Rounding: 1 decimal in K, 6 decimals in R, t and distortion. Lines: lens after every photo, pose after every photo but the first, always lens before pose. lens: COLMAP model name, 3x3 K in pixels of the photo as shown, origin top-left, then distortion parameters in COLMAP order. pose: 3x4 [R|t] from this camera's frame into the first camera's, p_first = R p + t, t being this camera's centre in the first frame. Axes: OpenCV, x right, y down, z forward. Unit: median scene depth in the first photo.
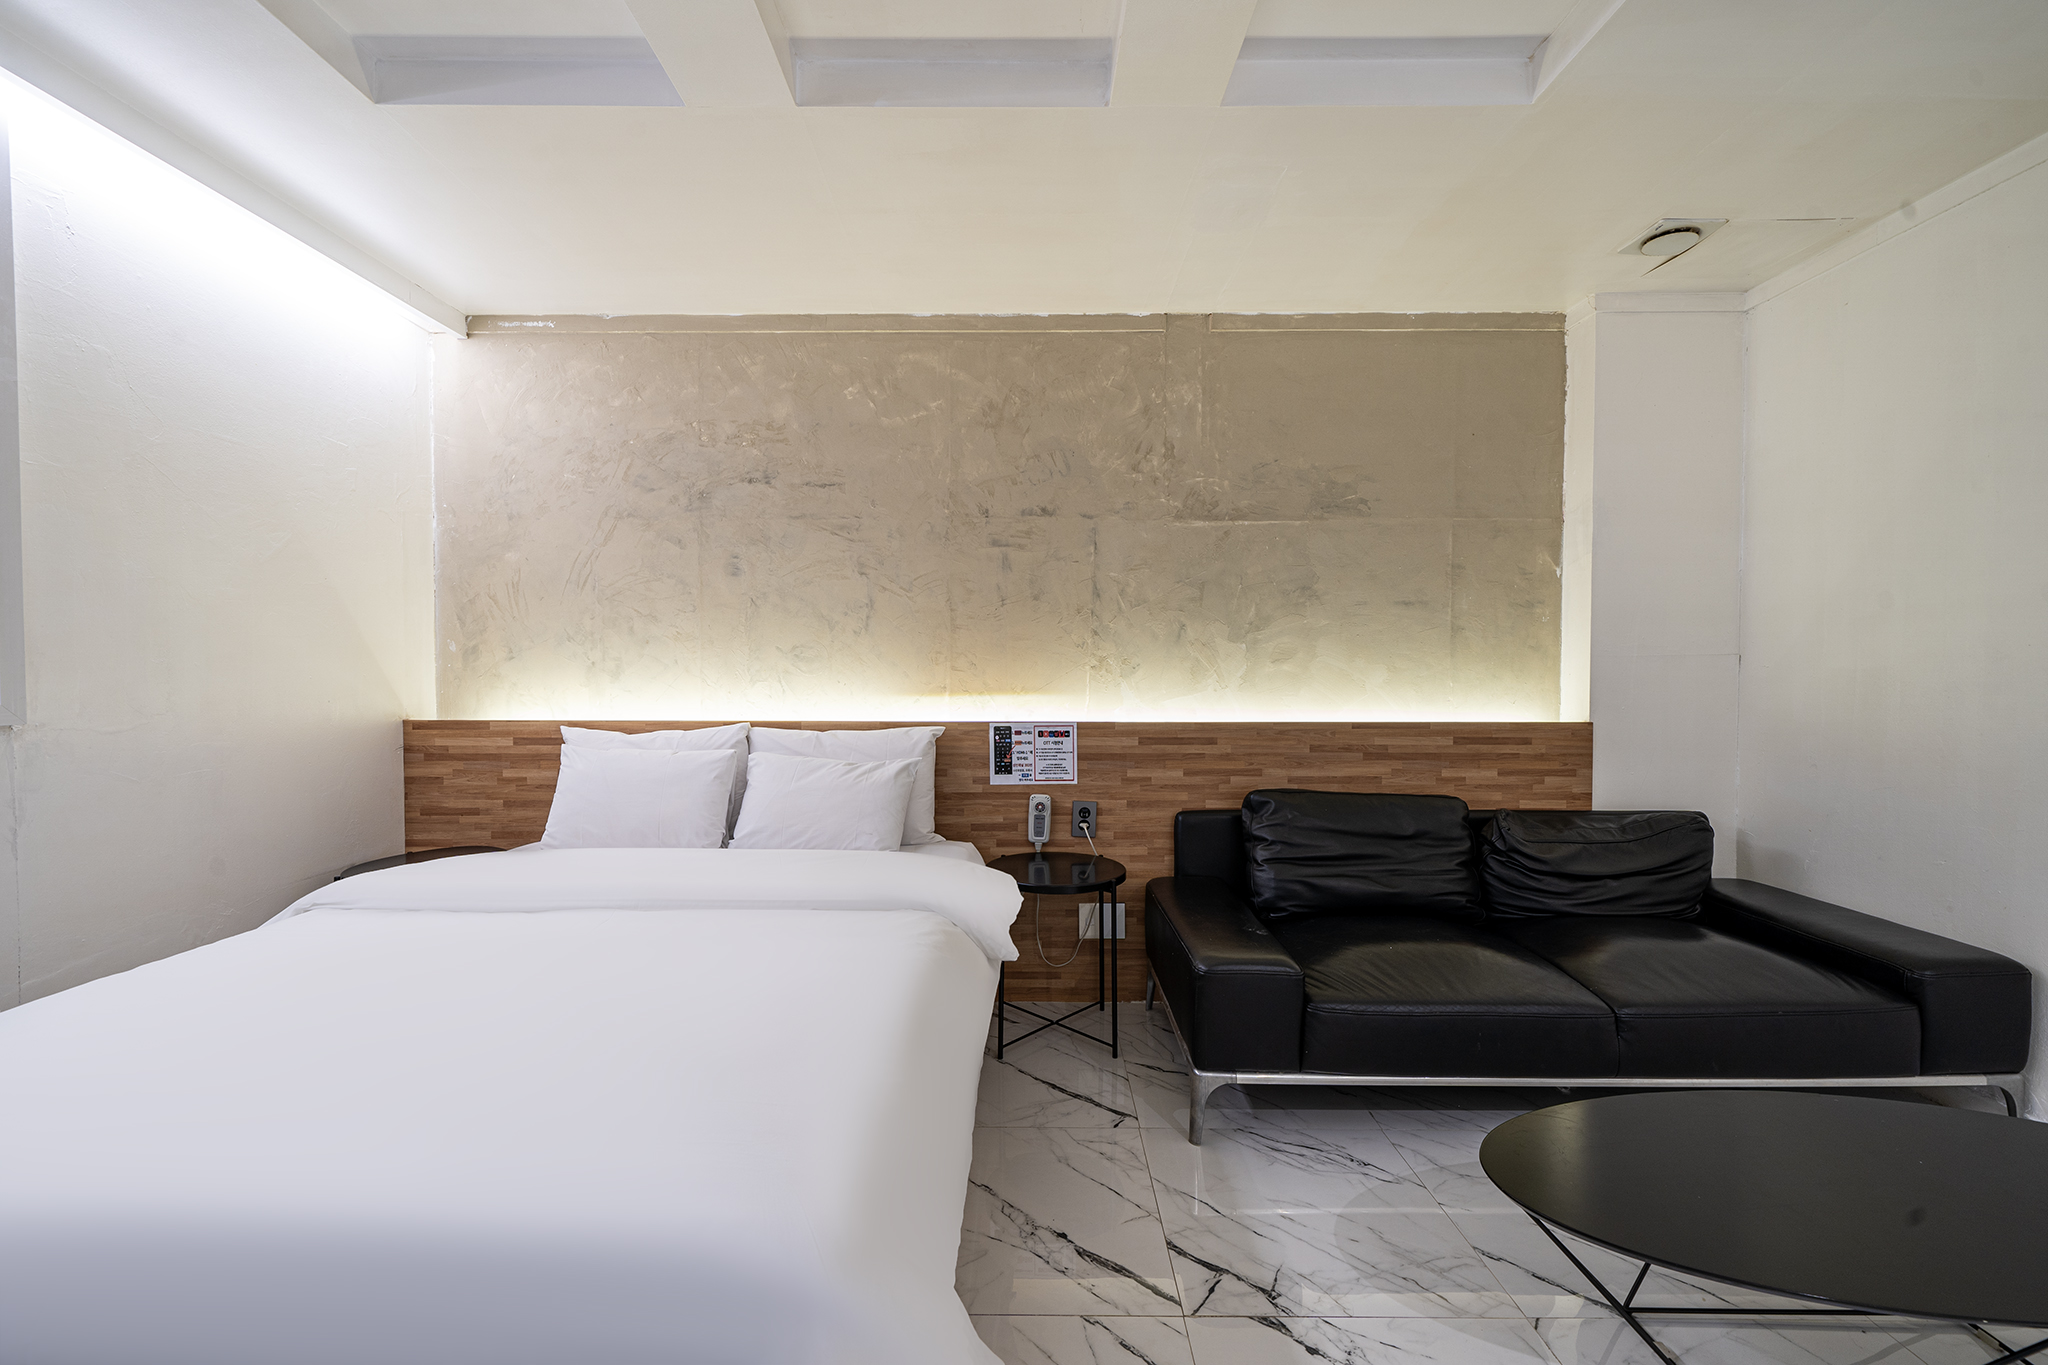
lens RADIAL K [[835.6, 0, 1044.5], [0, 835.6, 688.8], [0, 0, 1]] dist [-0.001685, 0.000158]
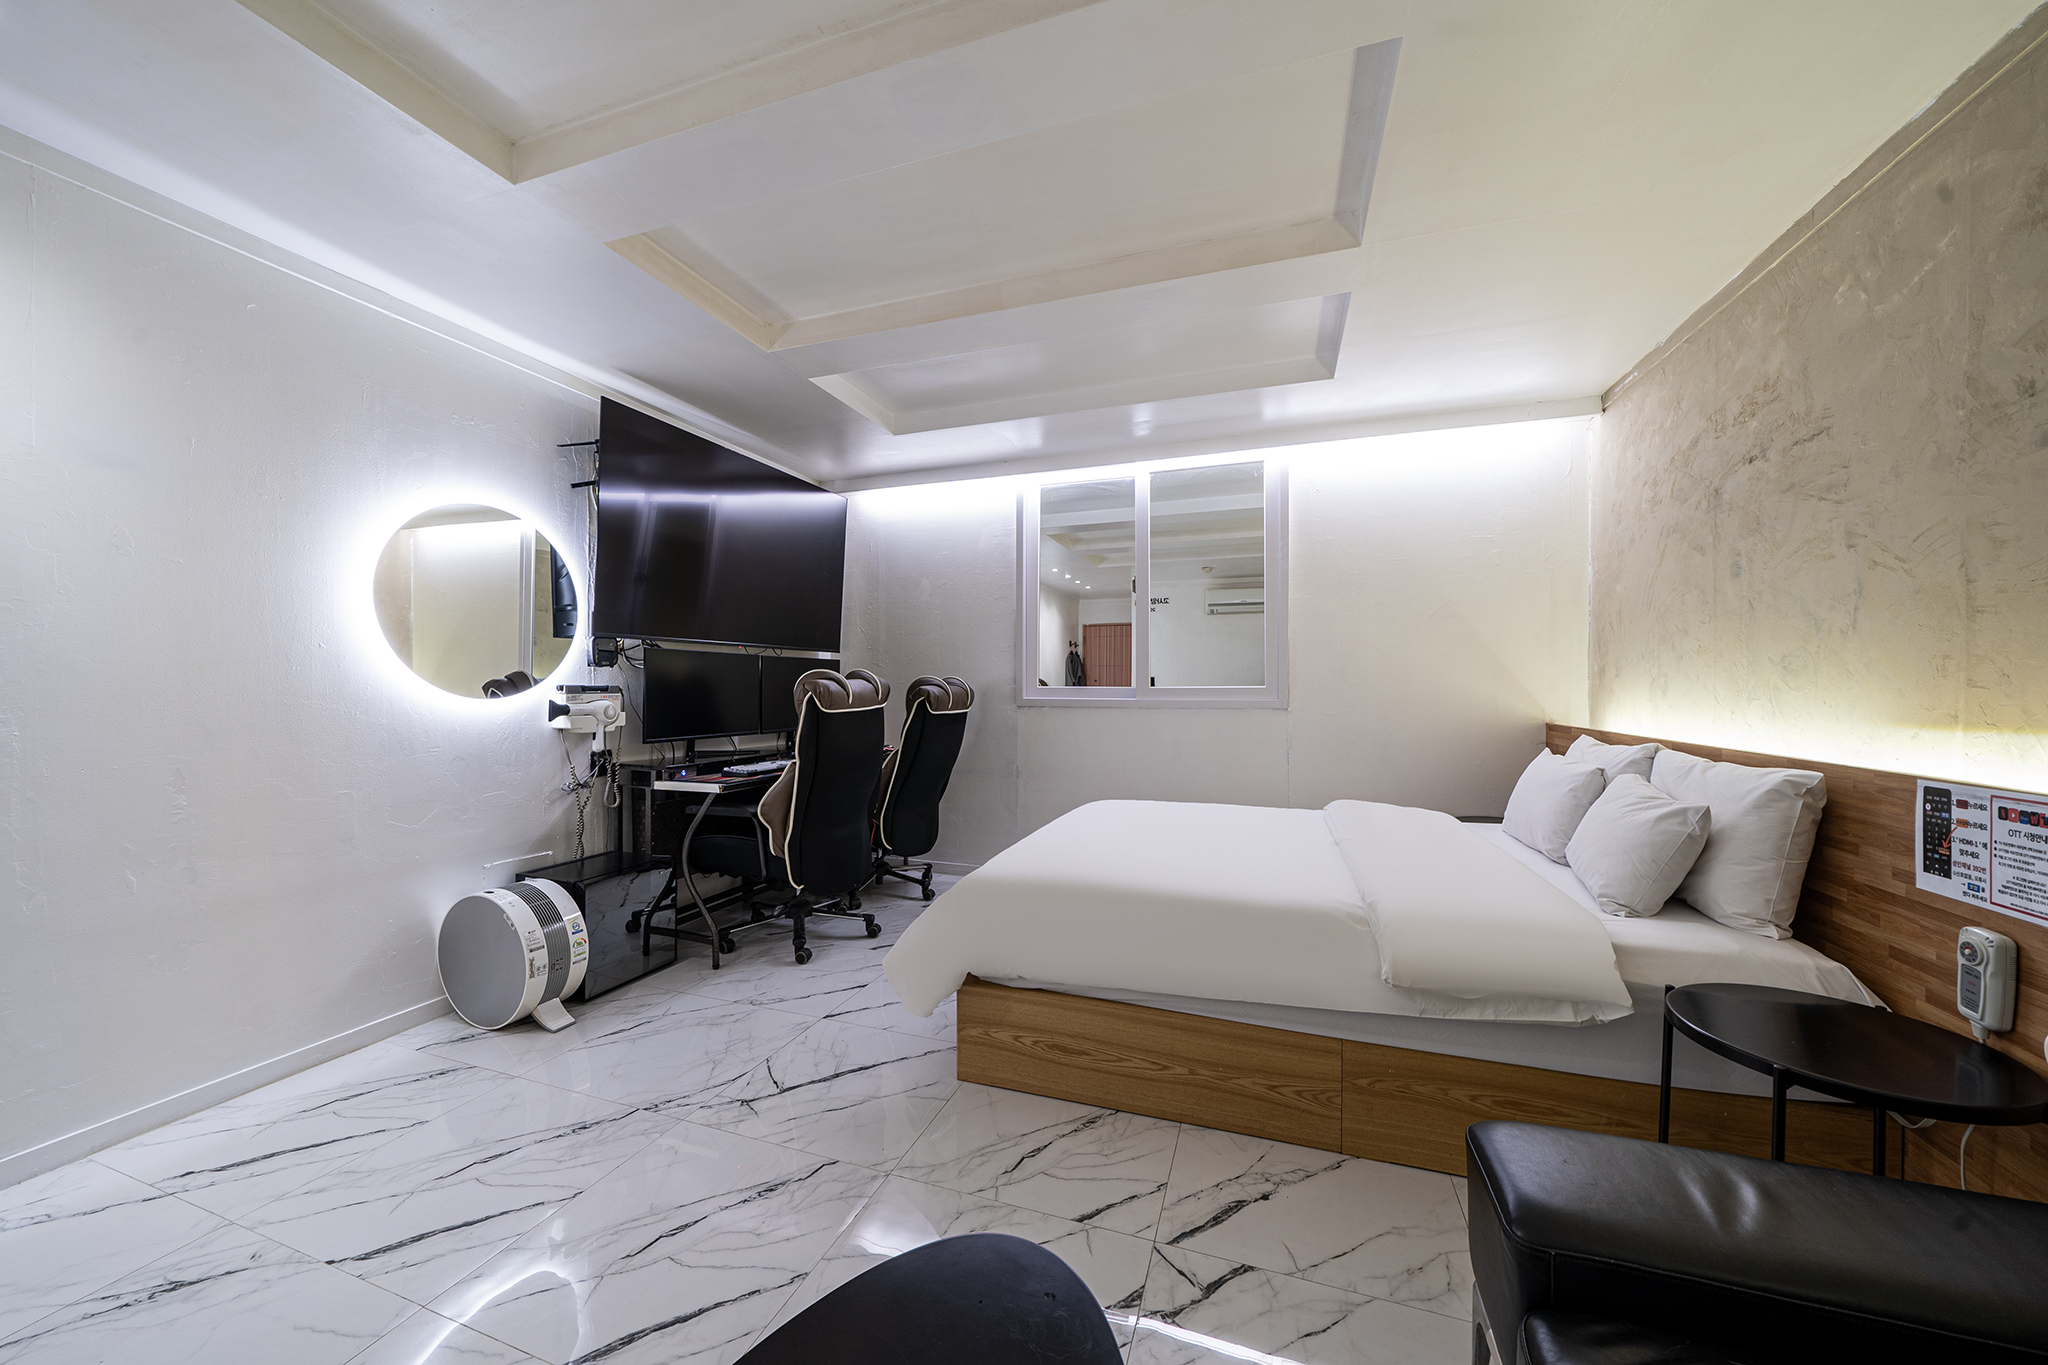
lens RADIAL K [[710.9, 0, 1020.2], [0, 710.9, 689.1], [0, 0, 1]] dist [-0.006682, -0.000111]
pose [[-0.337031, 0.004343, -0.941484, 0.588078], [-0.021702, 0.999688, 0.012380, -0.013065], [0.941243, 0.024605, -0.336831, 0.579200]]
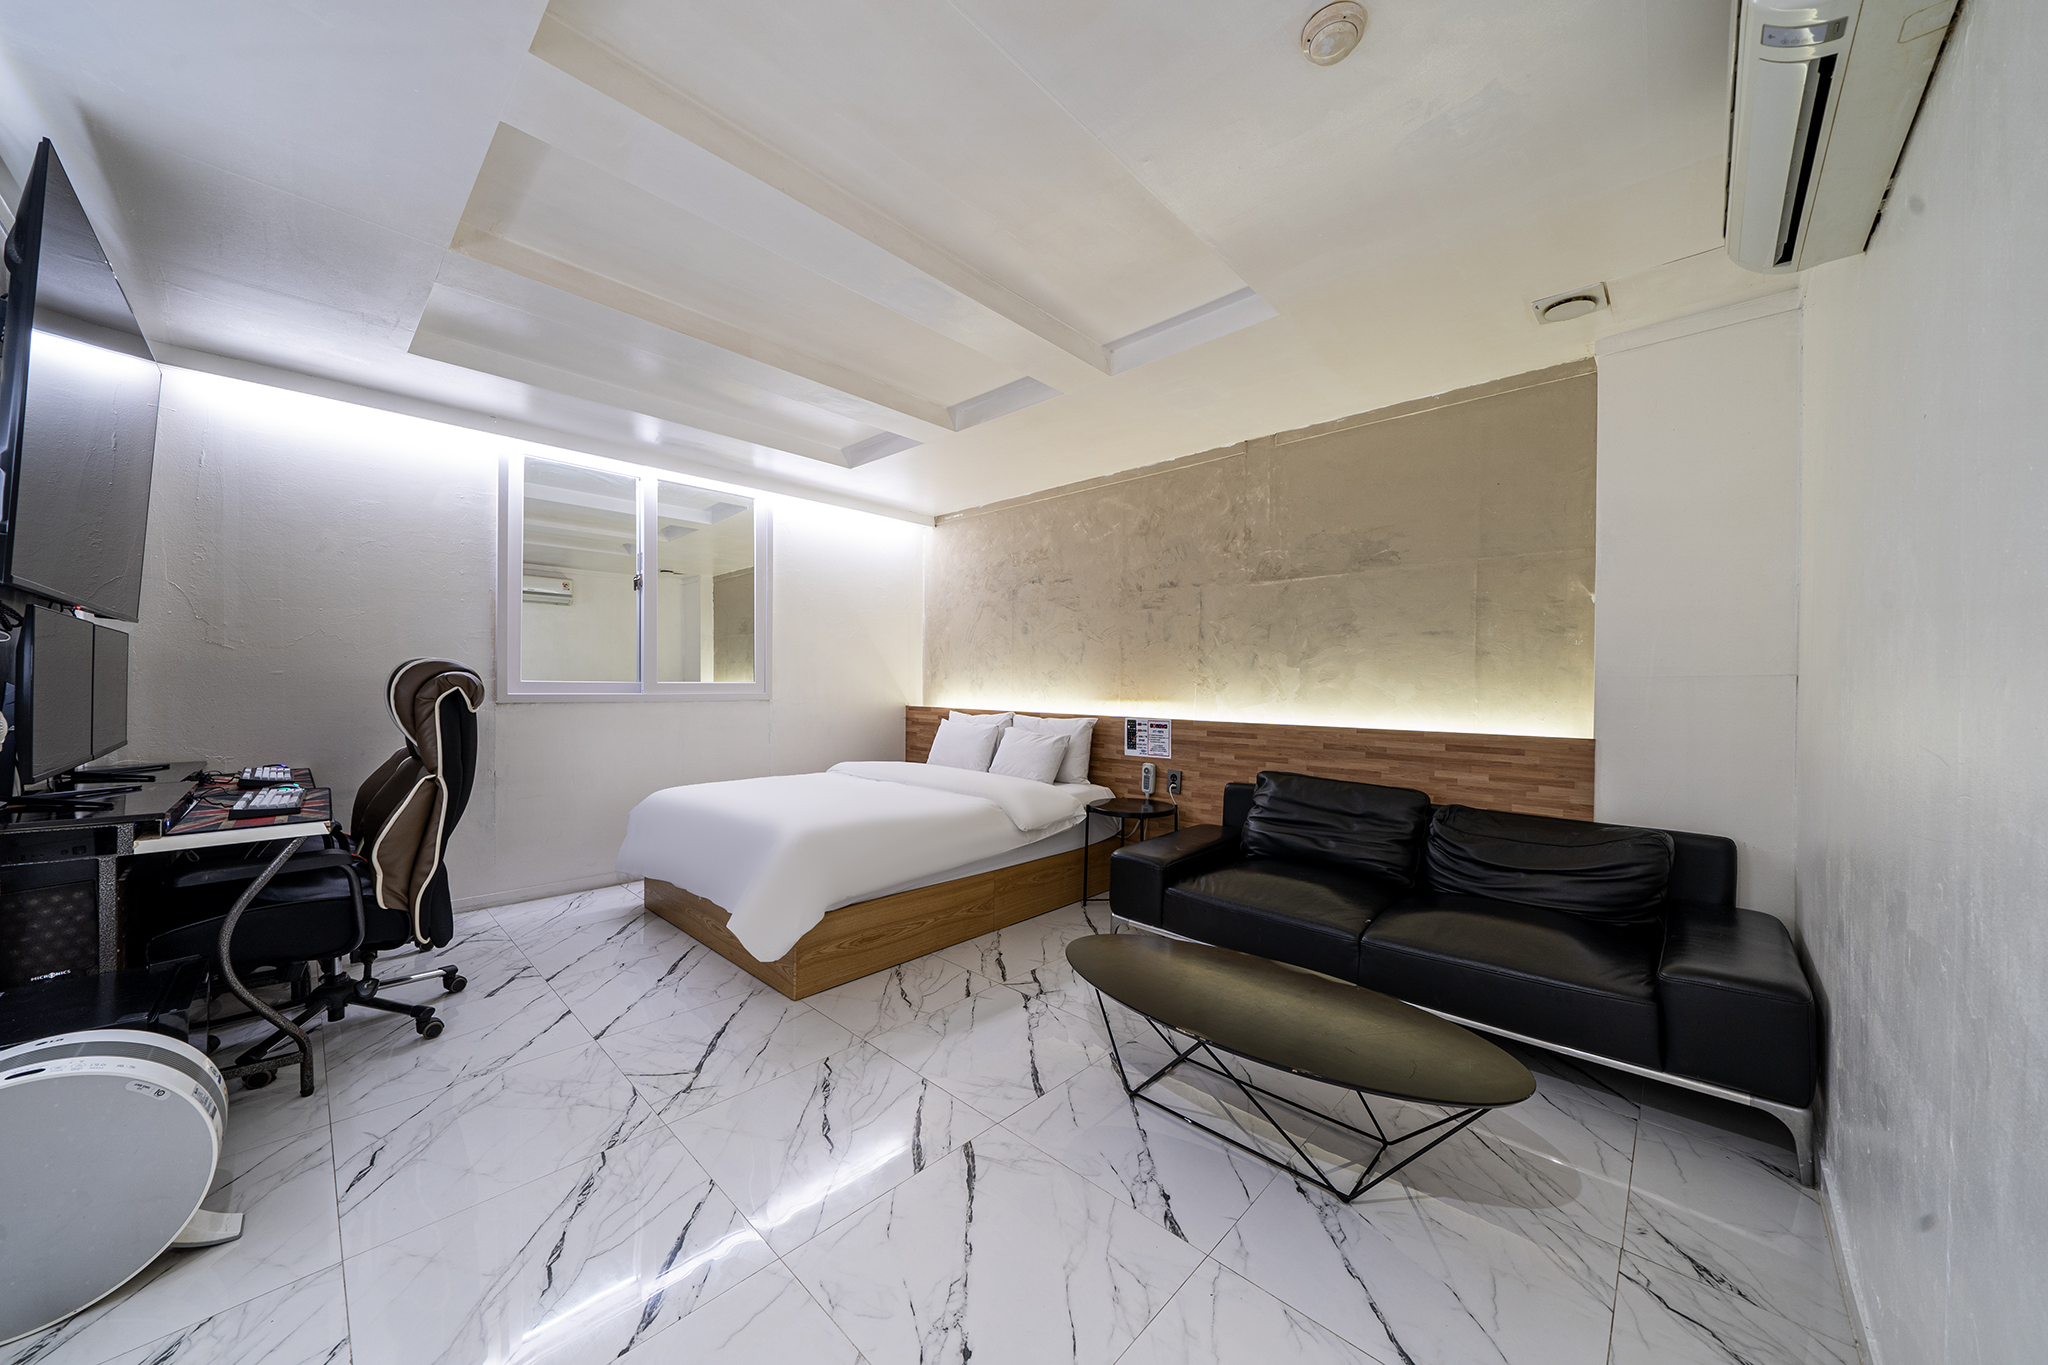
lens RADIAL K [[710.9, 0, 1020.2], [0, 710.9, 689.1], [0, 0, 1]] dist [-0.006682, -0.000111]
pose [[0.725244, 0.011741, -0.688392, 0.744061], [-0.024810, 0.999651, -0.009089, 0.002613], [0.688045, 0.023670, 0.725282, -0.160376]]
